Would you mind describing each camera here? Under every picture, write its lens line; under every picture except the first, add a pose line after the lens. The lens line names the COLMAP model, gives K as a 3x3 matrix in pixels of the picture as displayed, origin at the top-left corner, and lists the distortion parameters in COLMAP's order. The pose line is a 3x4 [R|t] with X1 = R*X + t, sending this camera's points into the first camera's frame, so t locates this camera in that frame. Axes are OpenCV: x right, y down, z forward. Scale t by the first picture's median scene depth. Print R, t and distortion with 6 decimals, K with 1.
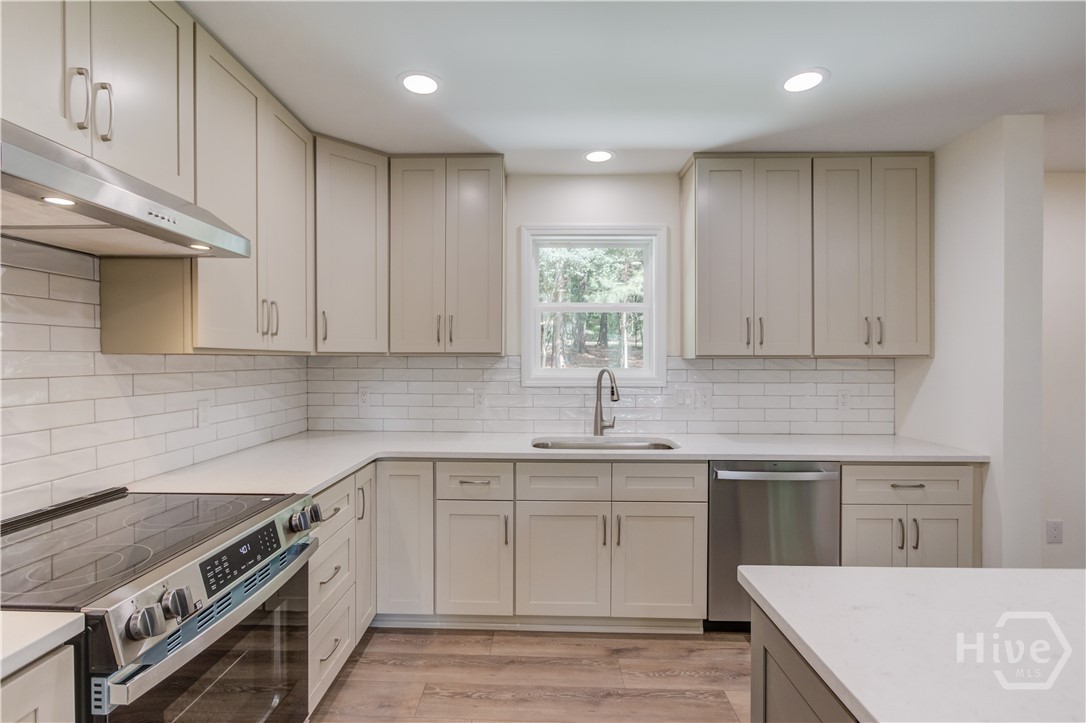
lens RADIAL K [[510.3, 0, 546.4], [0, 510.3, 362.0], [0, 0, 1]] dist [0.004391, 0.000355]
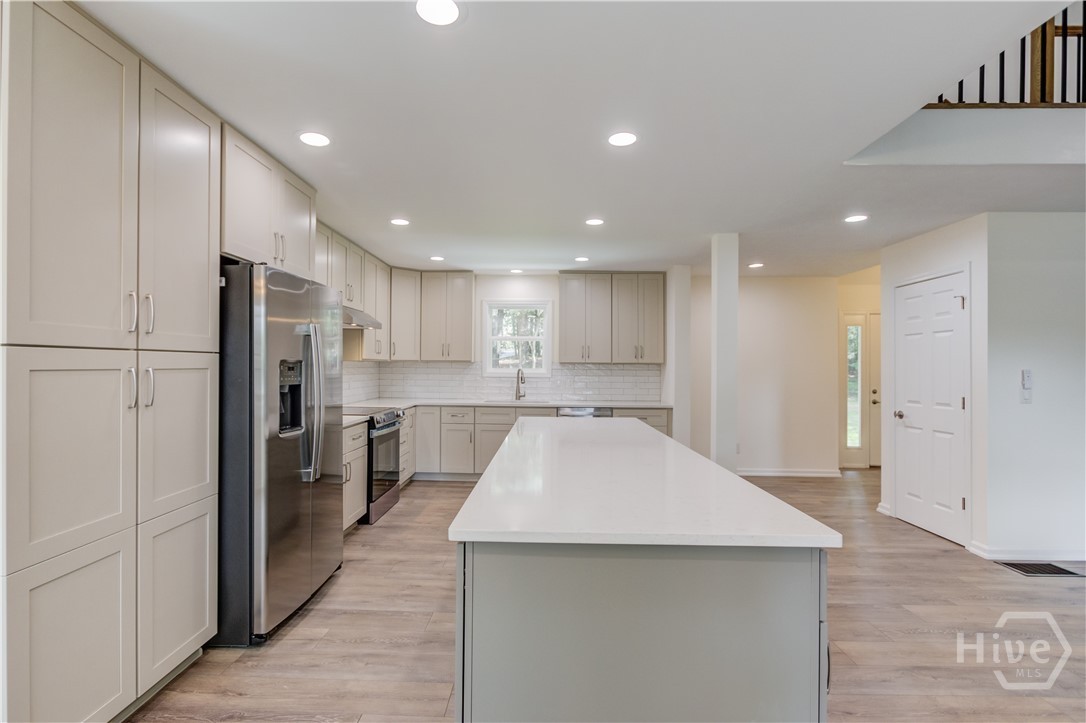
lens RADIAL K [[510.3, 0, 538.1], [0, 510.3, 363.8], [0, 0, 1]] dist [0.004391, 0.000355]
pose [[0.999842, 0.006946, -0.016375, 0.240204], [-0.007094, 0.999935, -0.008966, 0.012911], [0.016312, 0.009081, 0.999826, -1.212718]]
